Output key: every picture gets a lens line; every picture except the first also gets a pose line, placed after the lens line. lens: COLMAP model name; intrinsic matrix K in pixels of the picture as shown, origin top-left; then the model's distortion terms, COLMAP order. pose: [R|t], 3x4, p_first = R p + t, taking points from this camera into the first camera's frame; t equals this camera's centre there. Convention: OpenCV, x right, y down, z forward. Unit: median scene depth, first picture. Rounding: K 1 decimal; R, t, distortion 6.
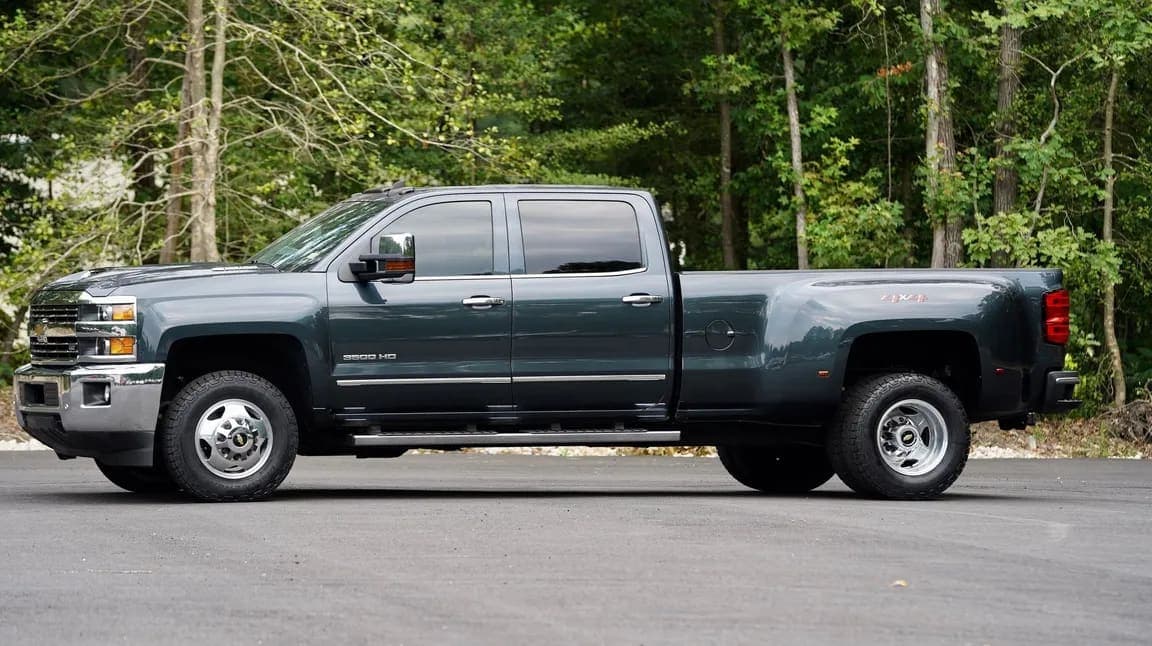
lens RADIAL K [[4447.5, 0, 576.0], [0, 4447.5, 323.0], [0, 0, 1]] dist [0.519803, 4.216843]
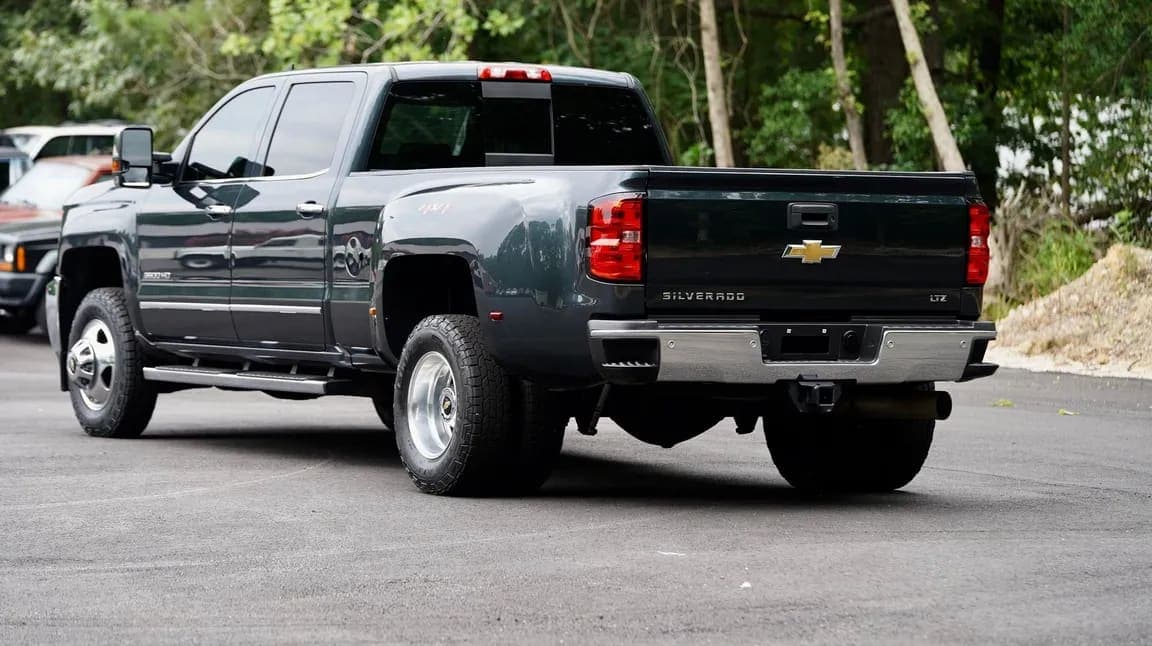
lens RADIAL K [[4447.5, 0, 576.0], [0, 4447.5, 323.0], [0, 0, 1]] dist [0.519803, 4.216843]
pose [[0.163909, 0.026316, -0.986124, 0.804096], [-0.014243, 0.999603, 0.024308, -0.005104], [0.986373, 0.010061, 0.164218, 0.941609]]
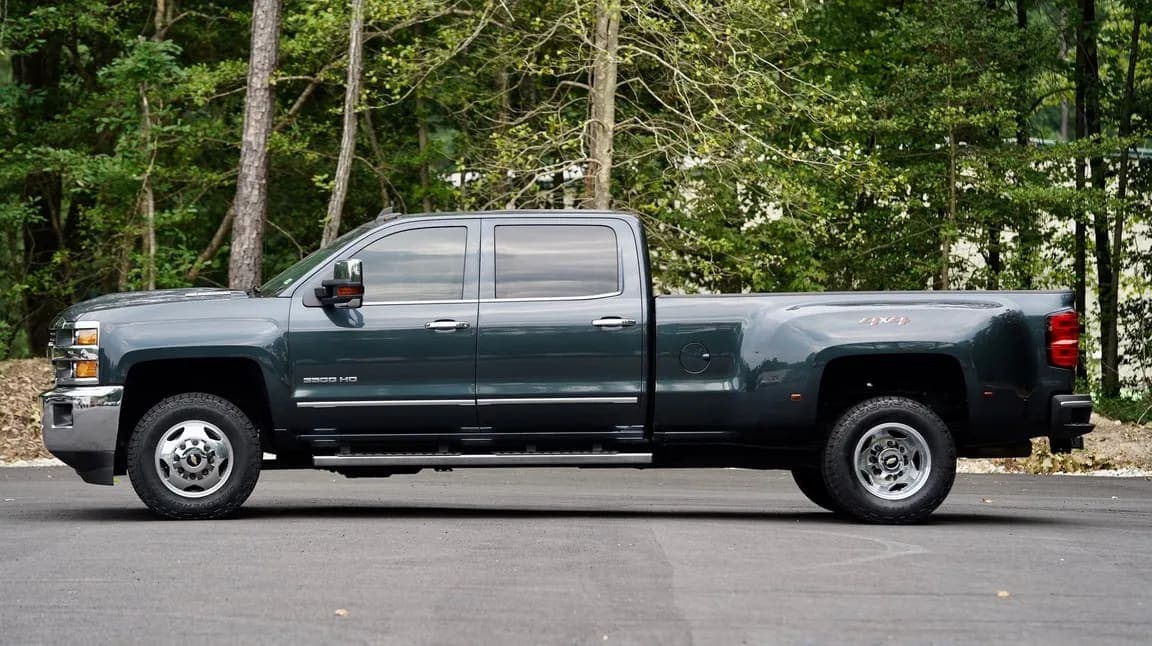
lens RADIAL K [[4533.2, 0, 576.0], [0, 4533.2, 323.0], [0, 0, 1]] dist [0.673851, 1.552821]
pose [[0.959974, -0.002011, -0.280083, 0.302444], [0.001363, 0.999996, -0.002509, -0.002746], [0.280087, 0.002026, 0.959972, 0.009761]]
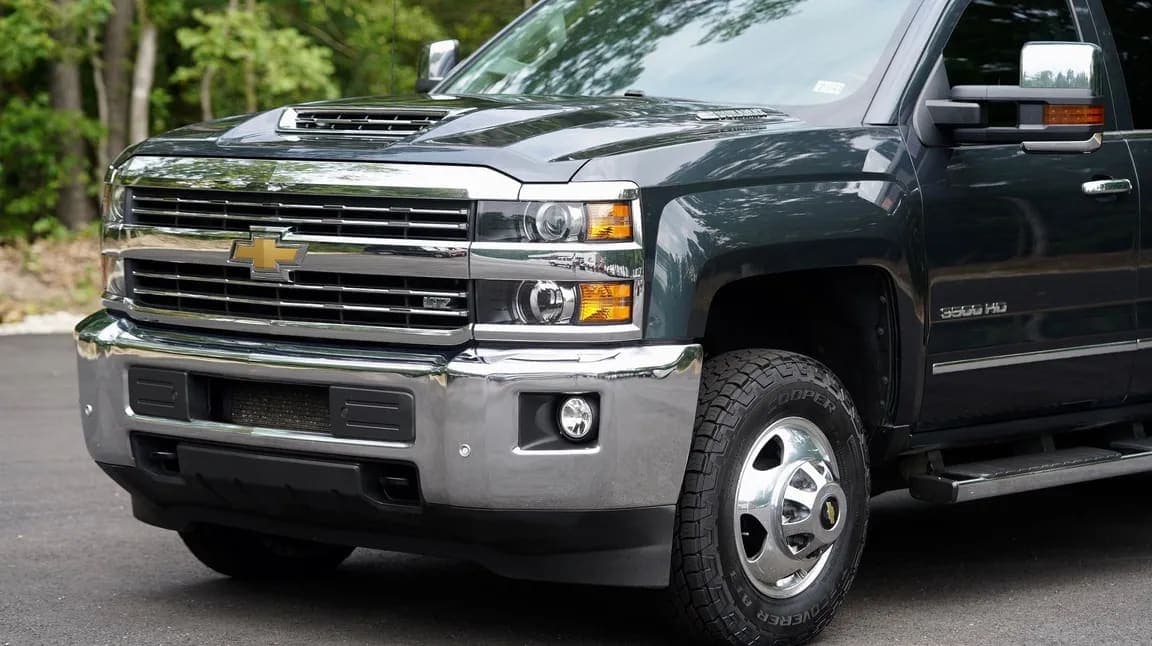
lens RADIAL K [[3060.0, 0, 576.0], [0, 3060.0, 323.0], [0, 0, 1]] dist [0.048576, 0.215919]
pose [[0.855652, -0.024169, 0.516987, -0.247149], [-0.013410, 0.997538, 0.068829, -0.012259], [-0.517377, -0.065826, 0.853222, 0.750825]]
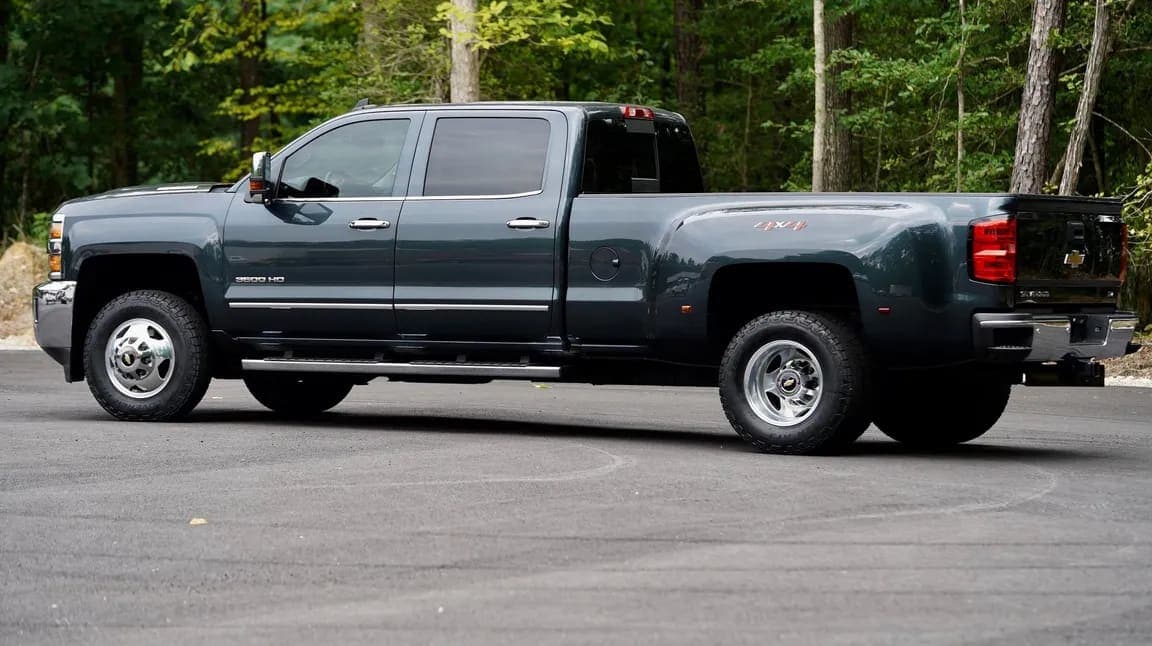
lens RADIAL K [[4447.5, 0, 576.0], [0, 4447.5, 323.0], [0, 0, 1]] dist [0.519803, 4.216843]
pose [[0.691203, 0.024136, -0.722257, 0.710089], [-0.015840, 0.999708, 0.018248, -0.001784], [0.722487, -0.001172, 0.691384, 0.374716]]
